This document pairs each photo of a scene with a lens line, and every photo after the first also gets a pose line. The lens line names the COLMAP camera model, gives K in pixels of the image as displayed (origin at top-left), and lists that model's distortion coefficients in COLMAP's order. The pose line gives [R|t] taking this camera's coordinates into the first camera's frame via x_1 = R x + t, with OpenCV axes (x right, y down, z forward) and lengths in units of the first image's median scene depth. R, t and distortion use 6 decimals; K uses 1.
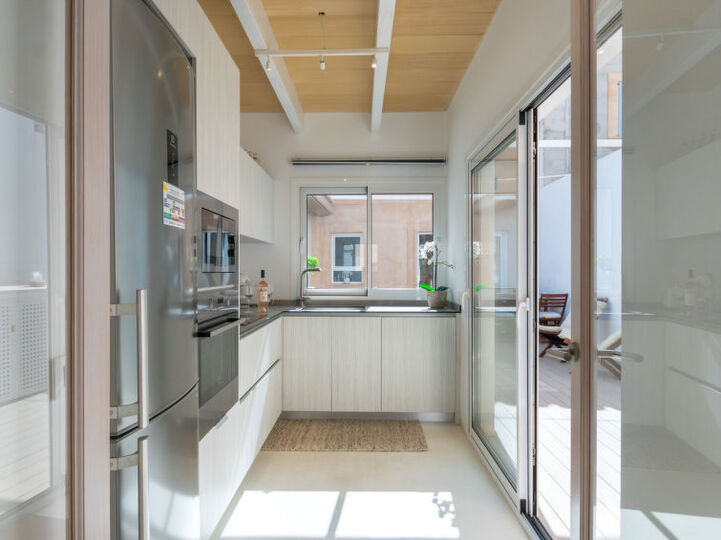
lens RADIAL K [[431.9, 0, 360.5], [0, 431.9, 270.0], [0, 0, 1]] dist [0.001647, 0.000406]
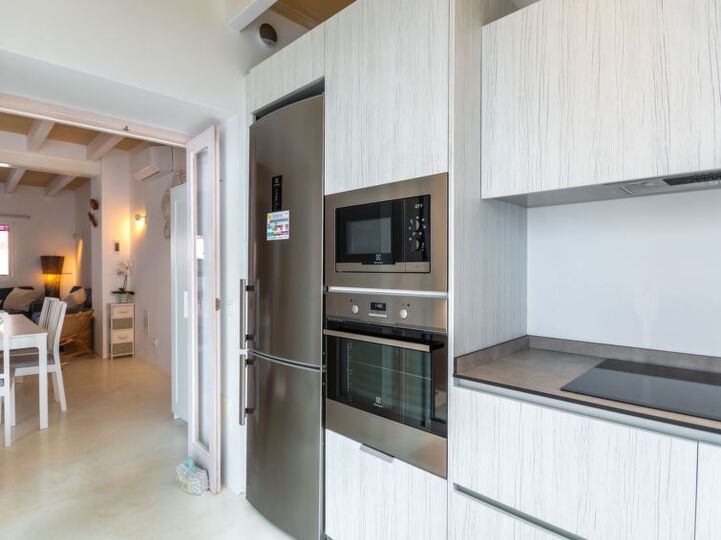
lens RADIAL K [[431.9, 0, 360.5], [0, 431.9, 270.0], [0, 0, 1]] dist [0.001647, 0.000406]
pose [[-0.712992, 0.005858, -0.701148, 0.139904], [0.001489, 0.999976, 0.006840, -0.002227], [0.701170, 0.003833, -0.712983, 0.790262]]
